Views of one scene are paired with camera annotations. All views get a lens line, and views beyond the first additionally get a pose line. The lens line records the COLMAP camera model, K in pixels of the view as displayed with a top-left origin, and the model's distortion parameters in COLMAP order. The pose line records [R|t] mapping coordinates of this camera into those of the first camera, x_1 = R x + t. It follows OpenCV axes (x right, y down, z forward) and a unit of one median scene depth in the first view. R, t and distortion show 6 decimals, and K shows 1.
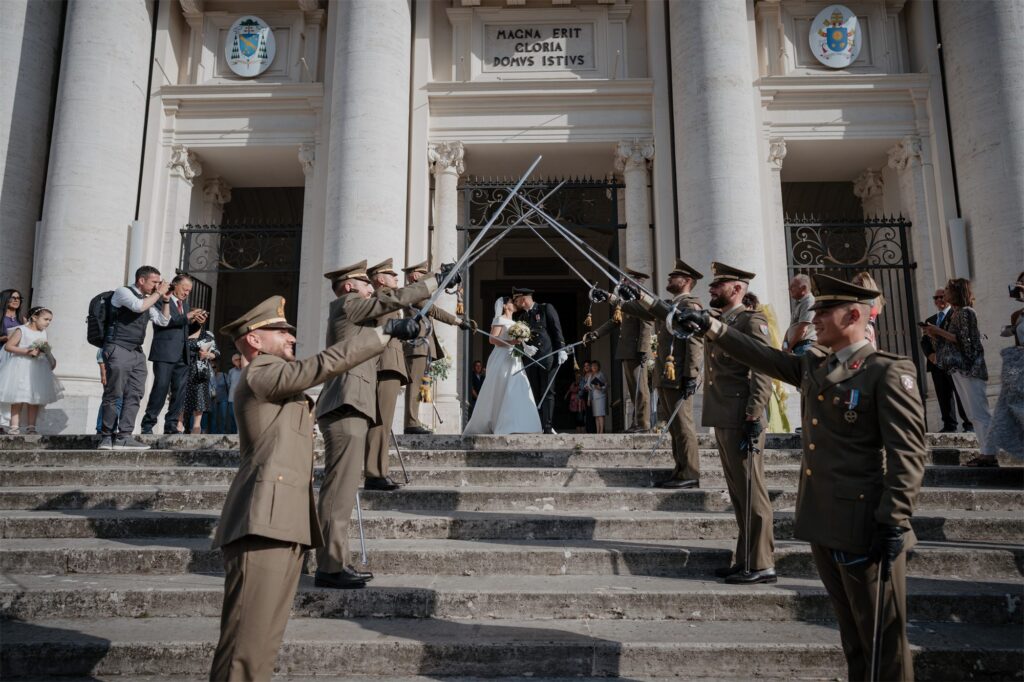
lens RADIAL K [[657.9, 0, 513.0], [0, 657.9, 363.5], [0, 0, 1]] dist [-0.037500, 0.048038]
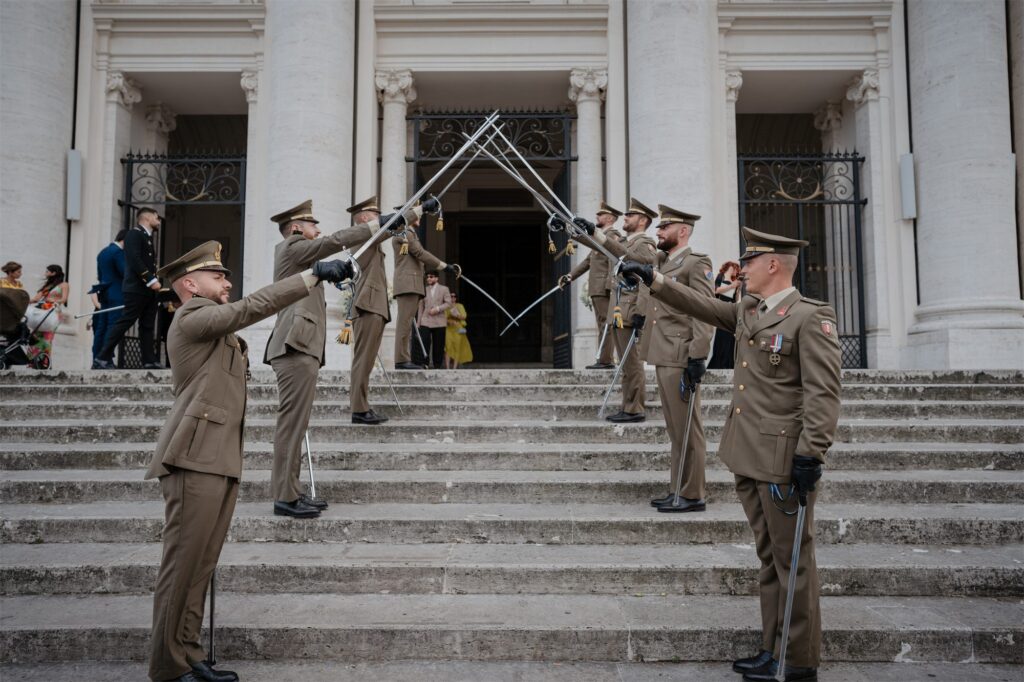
lens RADIAL K [[657.9, 0, 513.0], [0, 657.9, 363.5], [0, 0, 1]] dist [-0.037500, 0.048038]
pose [[0.999801, 0.001647, 0.019885, 0.139009], [-0.003728, 0.994460, 0.105049, -0.014381], [-0.019601, -0.105102, 0.994268, -0.036701]]
